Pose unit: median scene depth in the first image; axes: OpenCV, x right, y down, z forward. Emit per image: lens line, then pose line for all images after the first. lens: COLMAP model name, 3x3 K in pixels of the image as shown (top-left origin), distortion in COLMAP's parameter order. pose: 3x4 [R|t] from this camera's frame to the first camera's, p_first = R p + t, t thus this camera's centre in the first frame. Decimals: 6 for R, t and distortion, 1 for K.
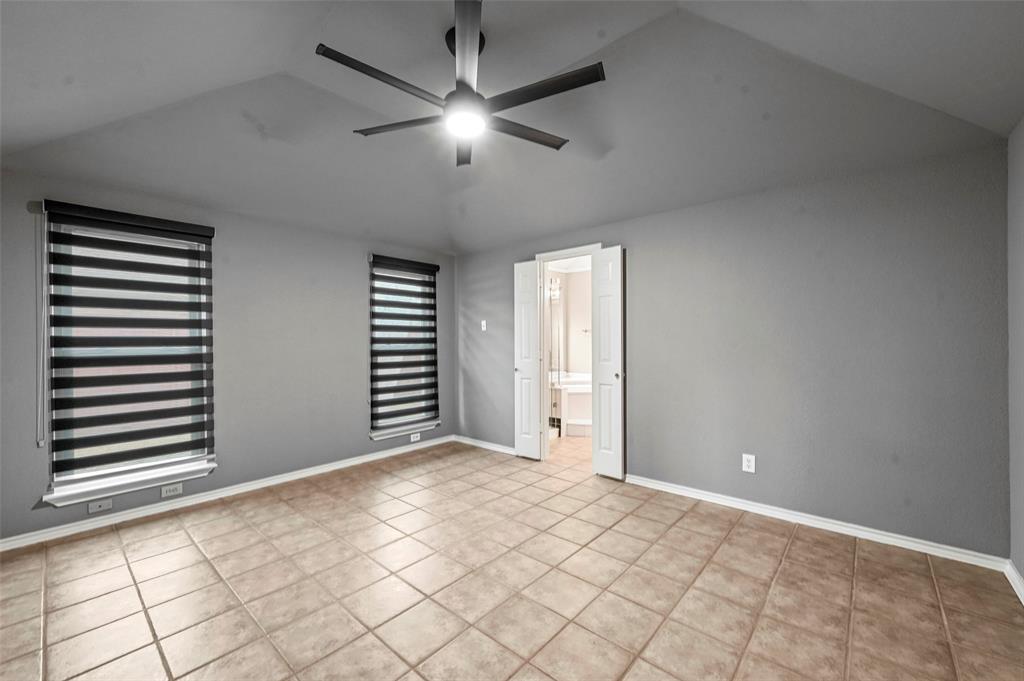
lens RADIAL K [[406.7, 0, 511.6], [0, 406.7, 340.7], [0, 0, 1]] dist [-0.000642, 0.000714]
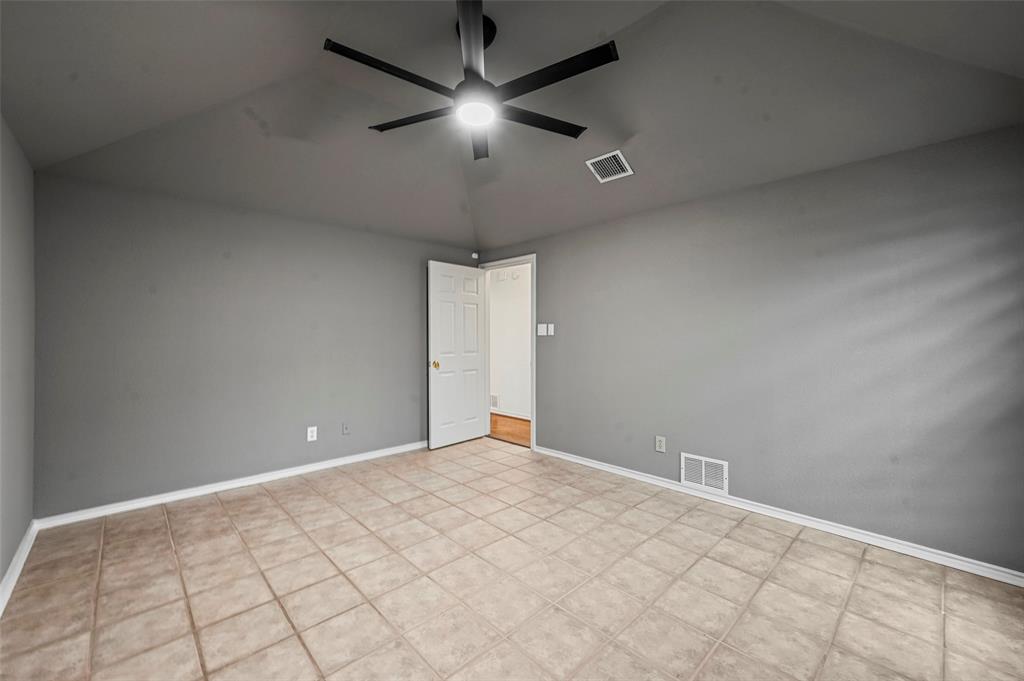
lens RADIAL K [[406.7, 0, 511.4], [0, 406.7, 338.8], [0, 0, 1]] dist [-0.000642, 0.000714]
pose [[-0.995932, 0.005925, 0.089911, -0.286704], [0.006107, 0.999980, 0.001750, 0.007758], [-0.089899, 0.002292, -0.995948, 2.010232]]
